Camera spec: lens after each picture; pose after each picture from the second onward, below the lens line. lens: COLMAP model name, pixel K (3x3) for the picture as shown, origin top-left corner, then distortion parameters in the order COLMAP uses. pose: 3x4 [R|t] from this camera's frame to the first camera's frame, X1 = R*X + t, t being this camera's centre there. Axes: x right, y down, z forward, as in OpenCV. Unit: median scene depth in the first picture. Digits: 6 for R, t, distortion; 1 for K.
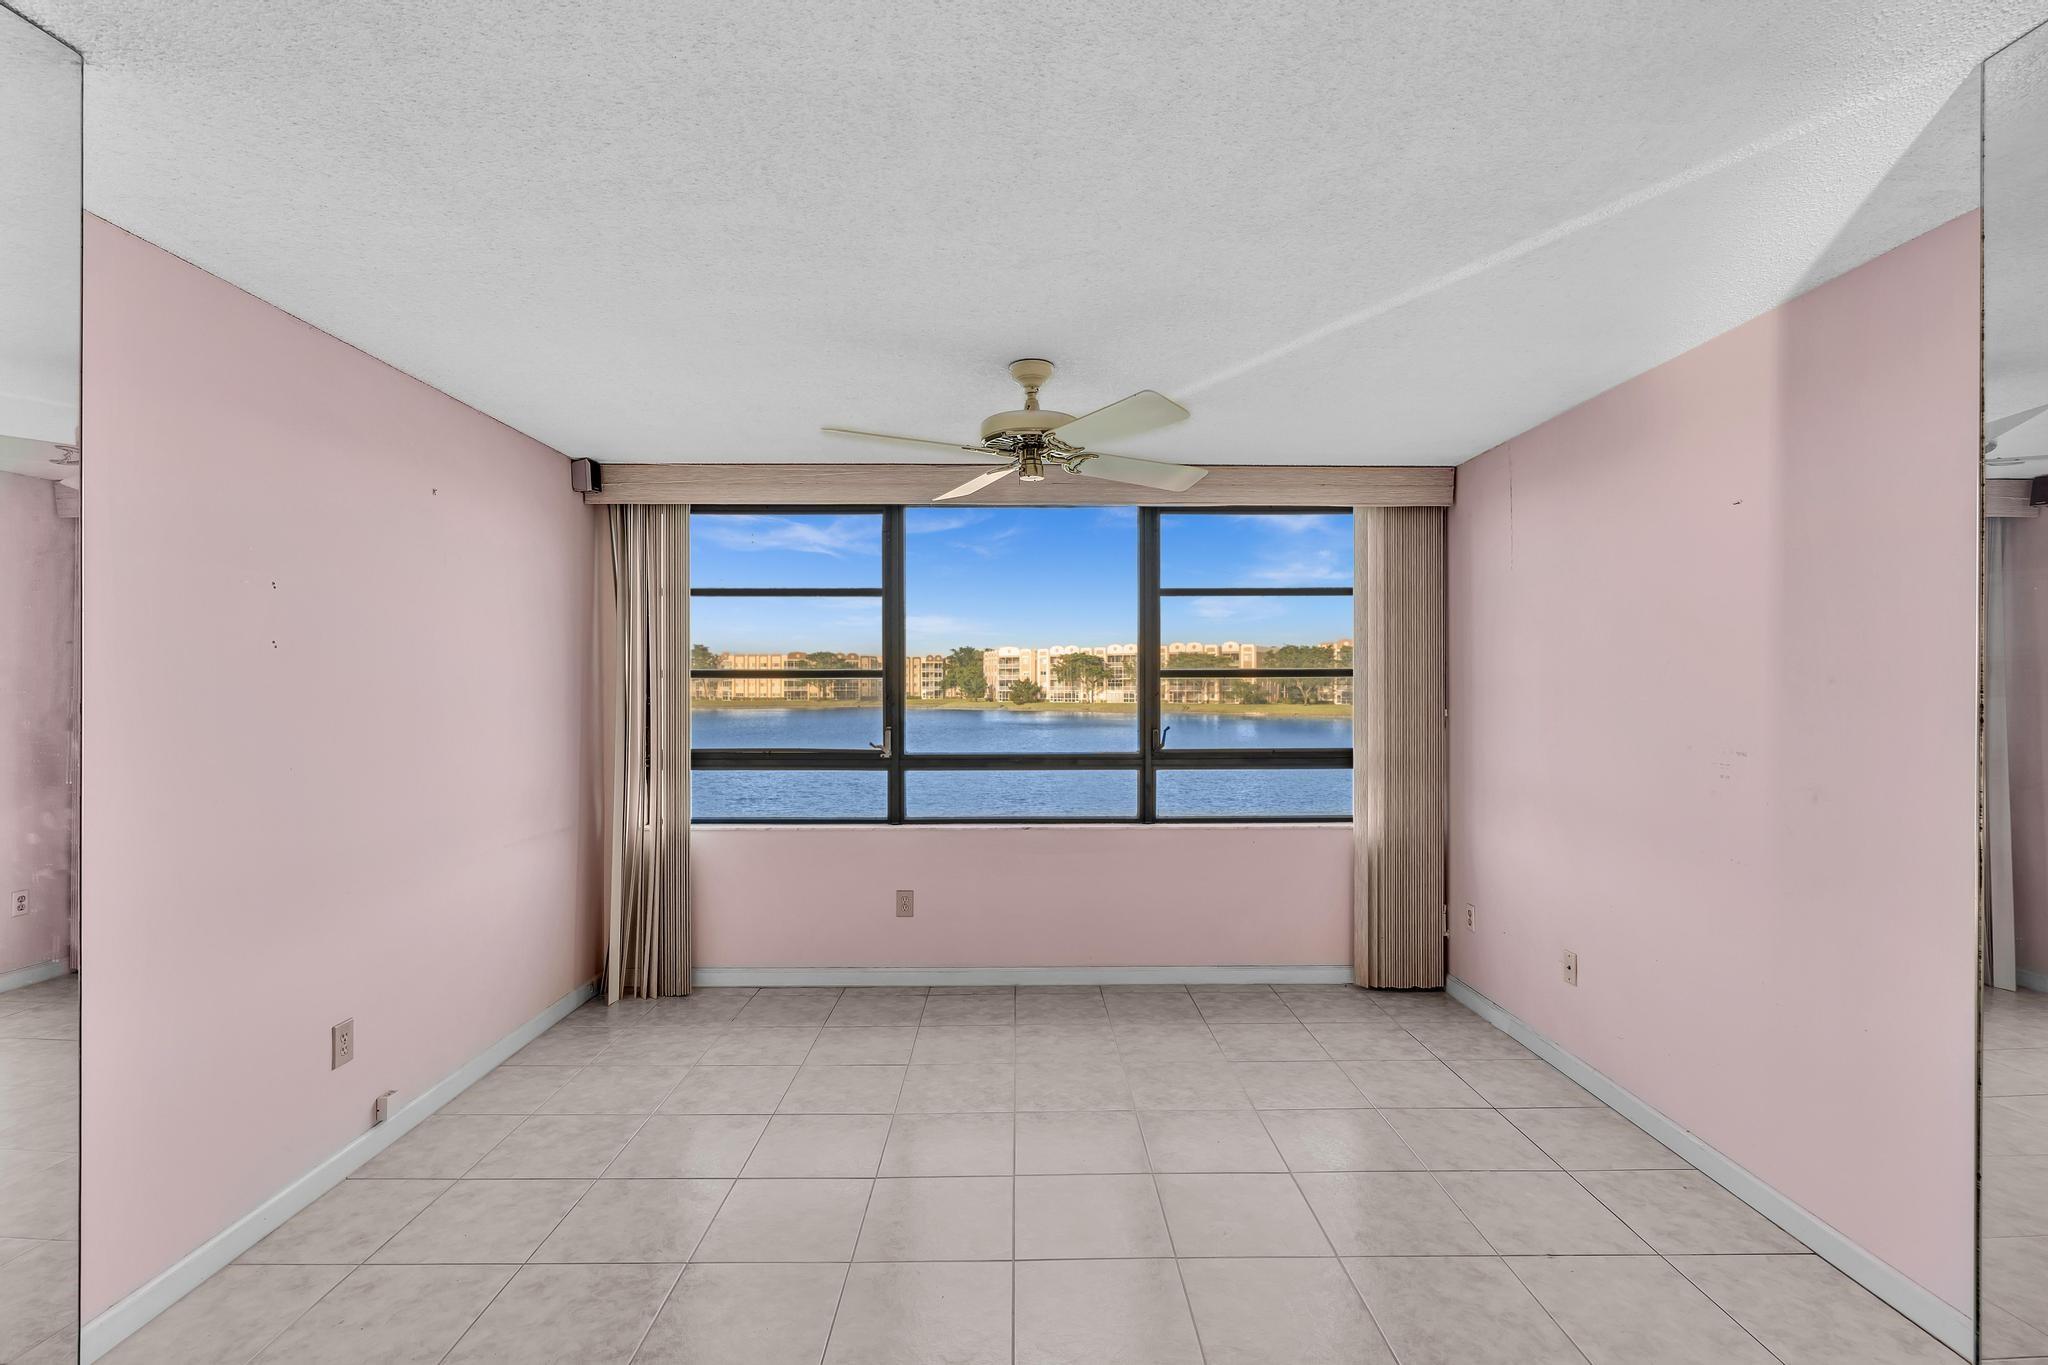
lens RADIAL K [[917.4, 0, 1028.6], [0, 917.4, 683.6], [0, 0, 1]] dist [-0.008828, 0.002887]
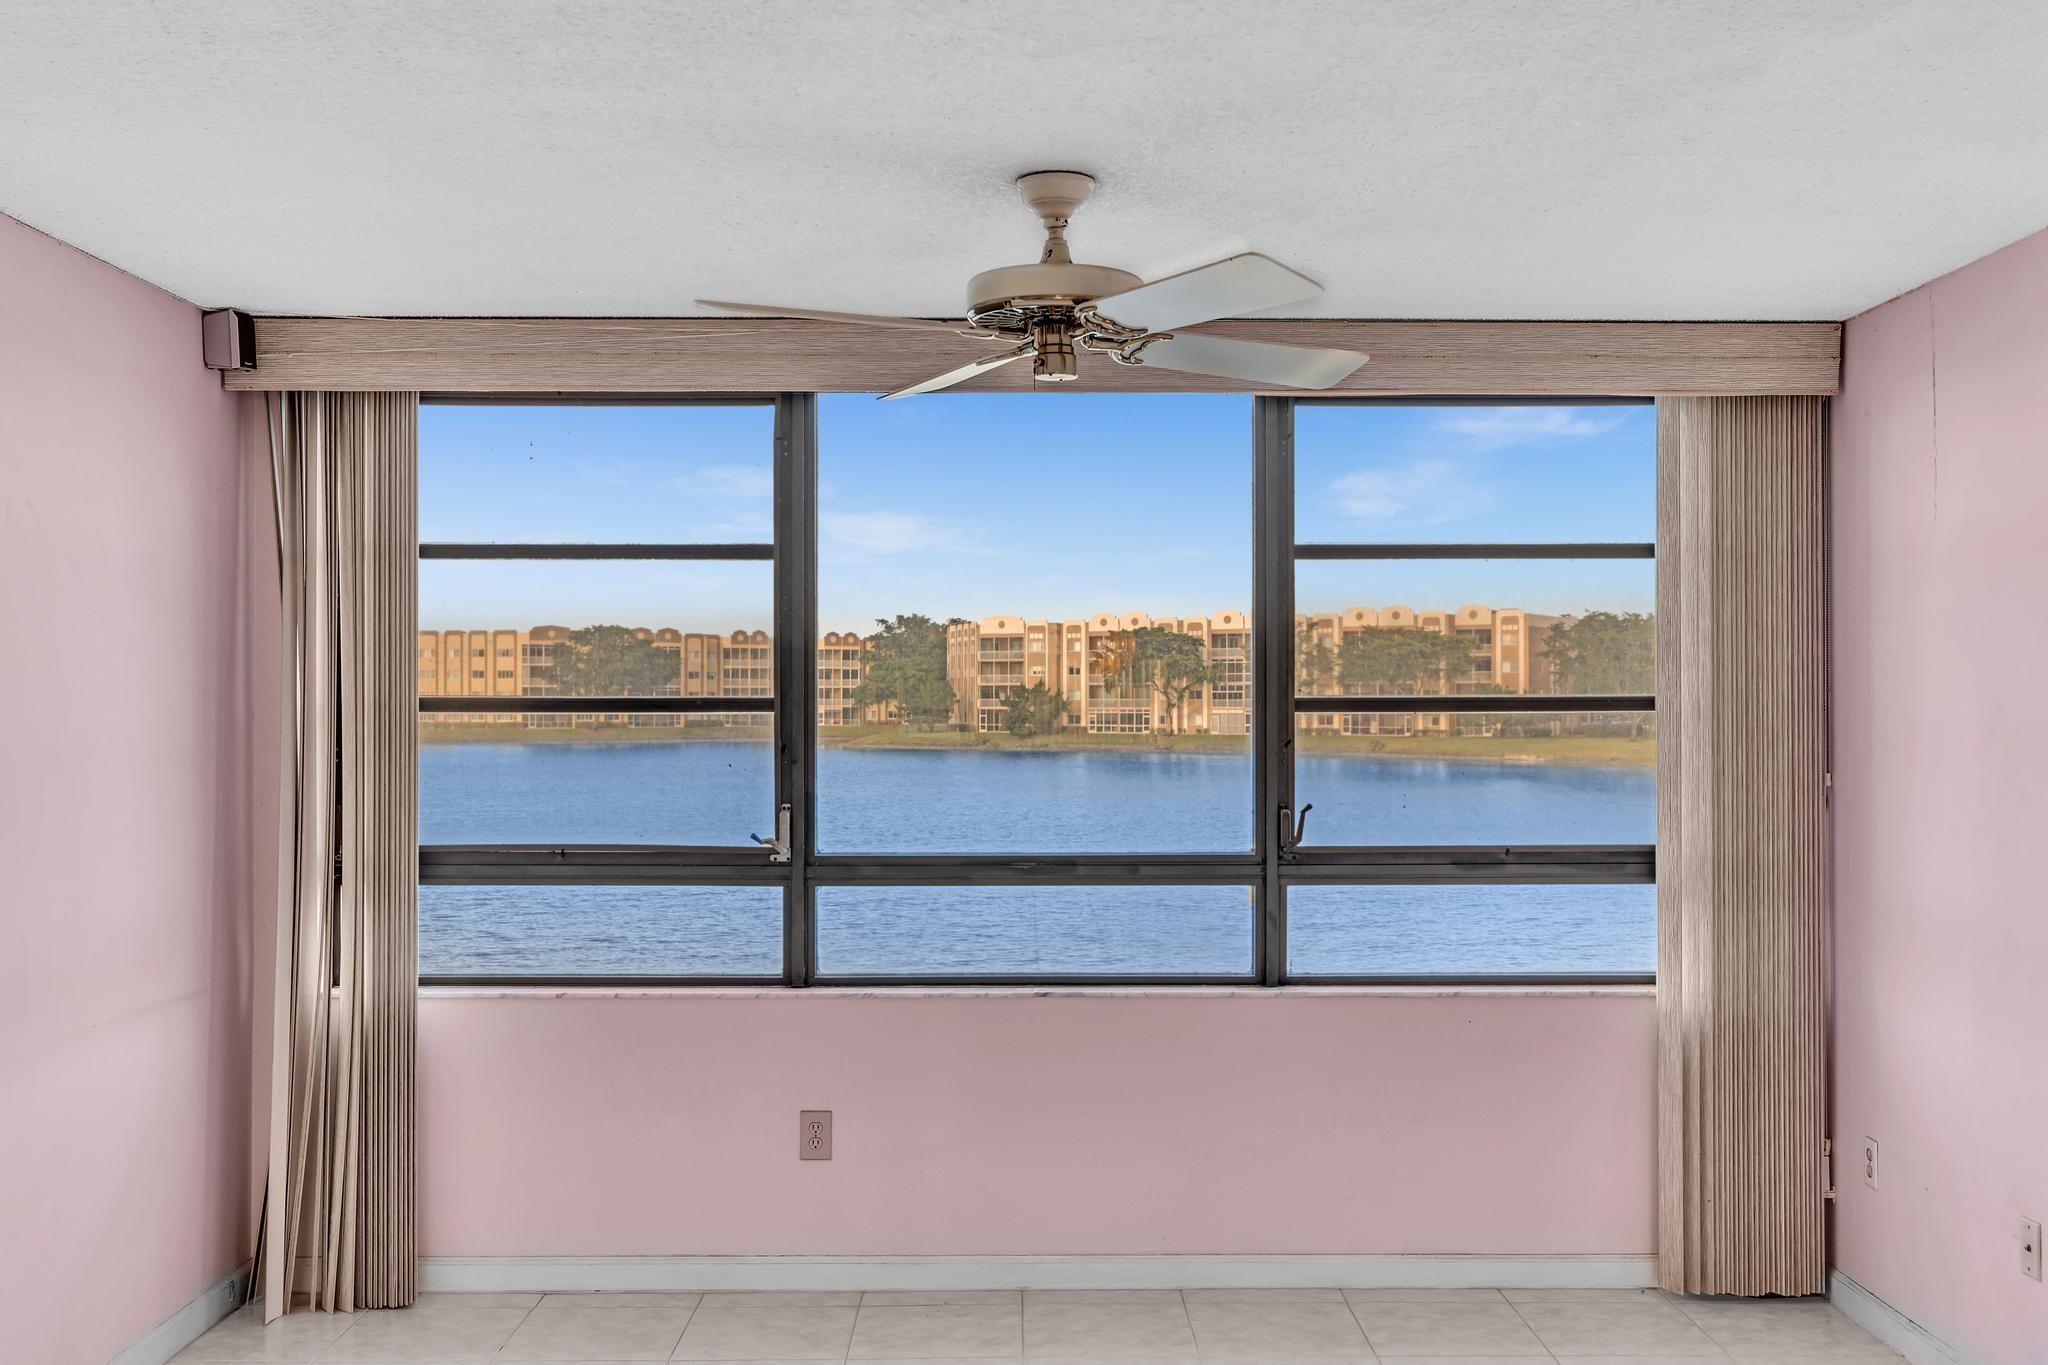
lens RADIAL K [[1964.6, 0, 1032.9], [0, 1964.6, 677.5], [0, 0, 1]] dist [0.001142, 0.000000]
pose [[0.999988, 0.000472, -0.004926, -0.003196], [-0.000509, 0.999972, -0.007467, -0.018902], [0.004922, 0.007469, 0.999960, -0.149913]]
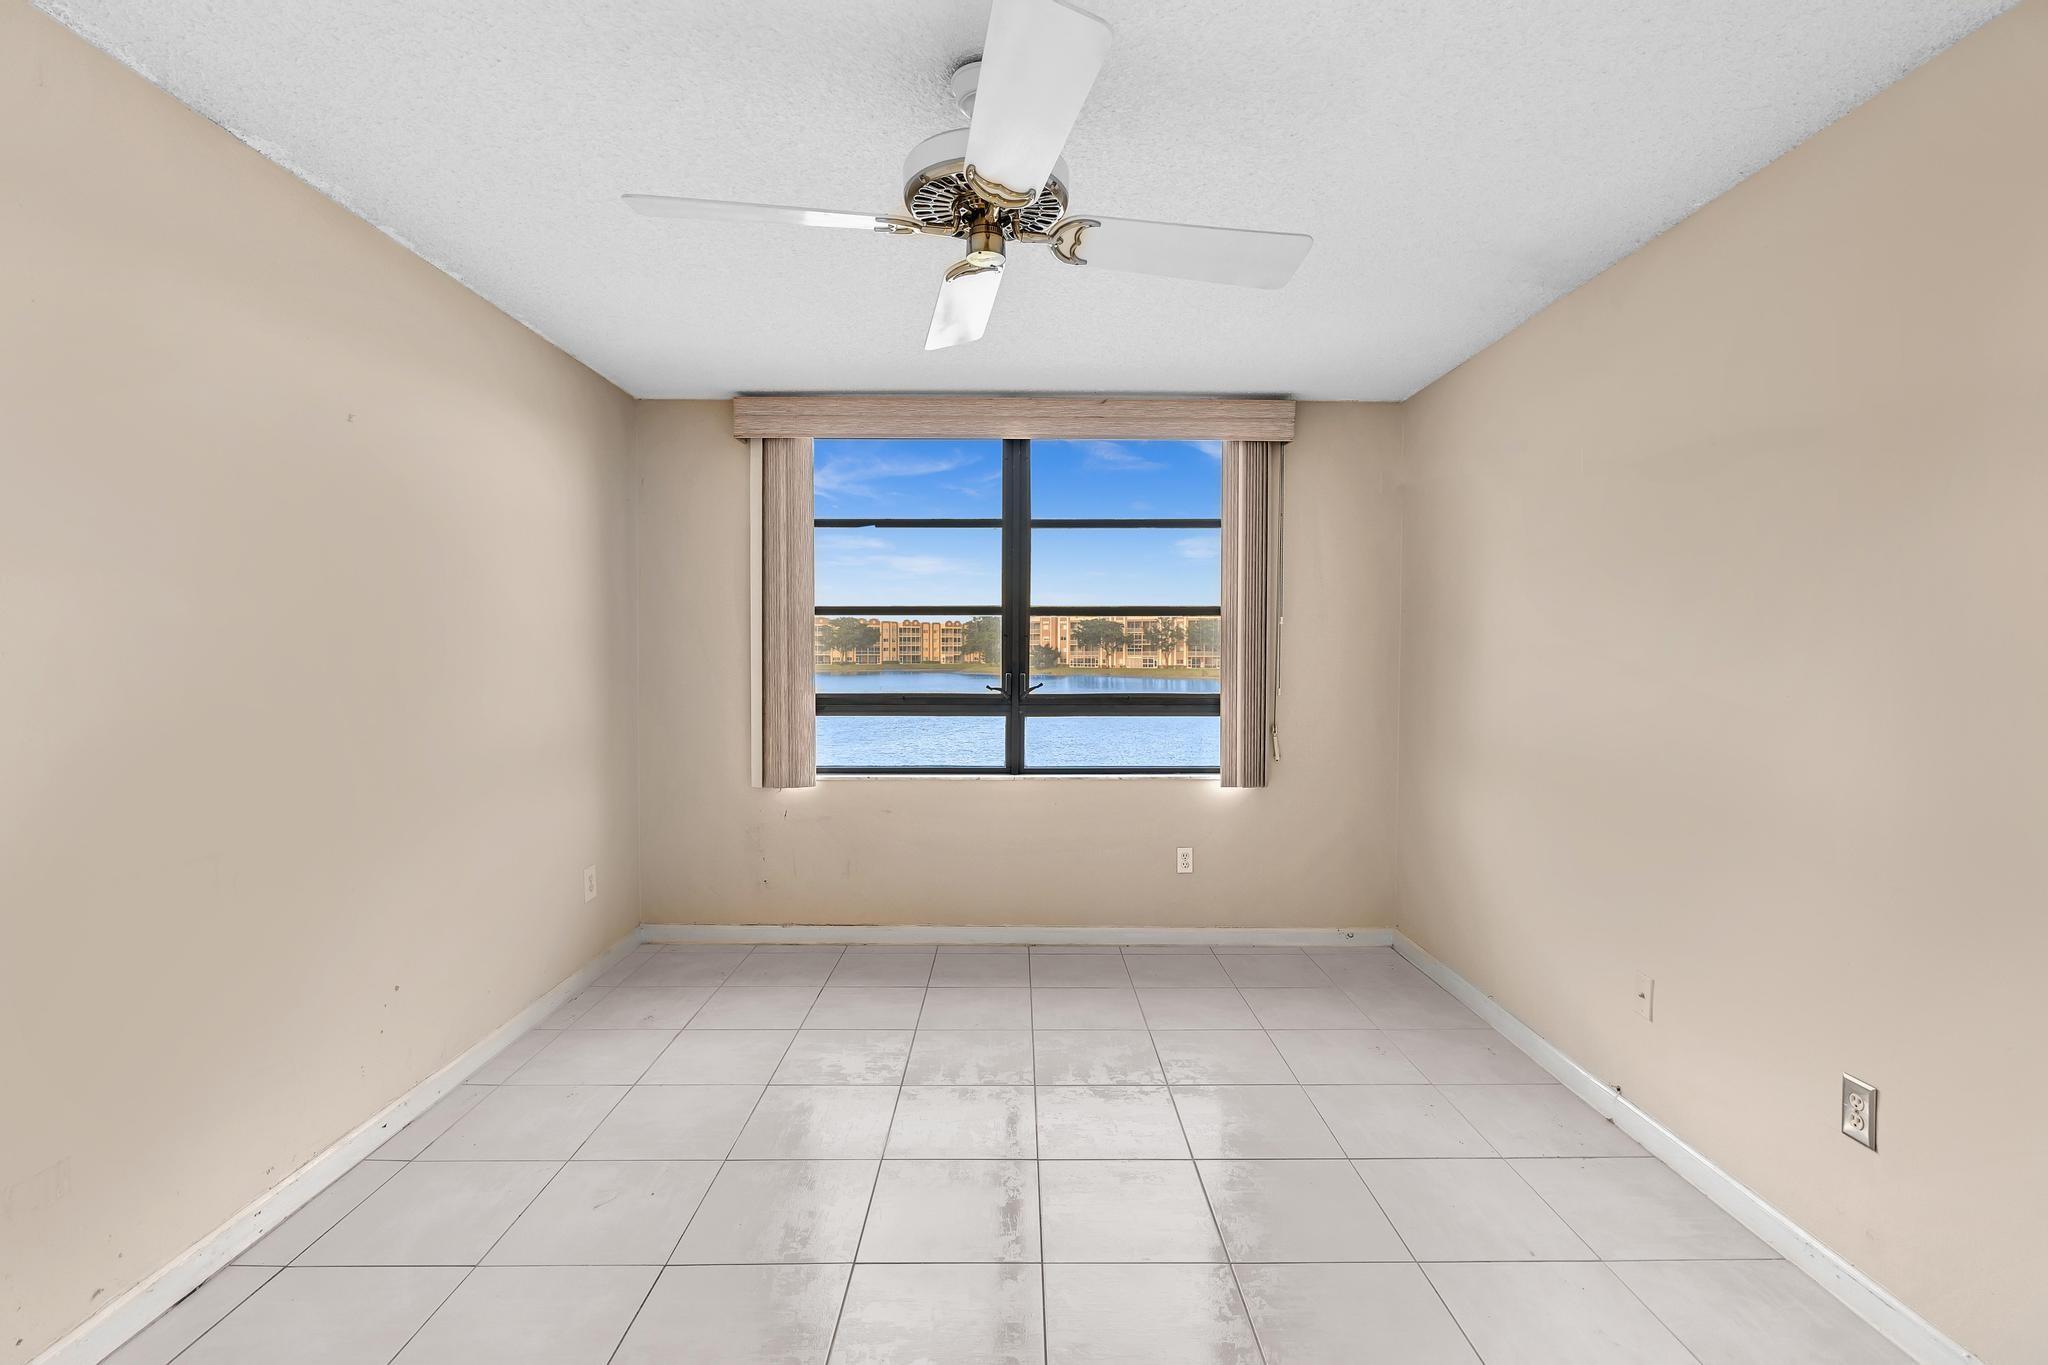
lens RADIAL K [[904.1, 0, 1019.7], [0, 904.1, 683.4], [0, 0, 1]] dist [-0.003274, 0.000283]
pose [[0.999305, 0.002614, -0.037195, 0.176510], [-0.001232, 0.999309, 0.037154, 0.028180], [0.037266, -0.037082, 0.998617, 0.092567]]
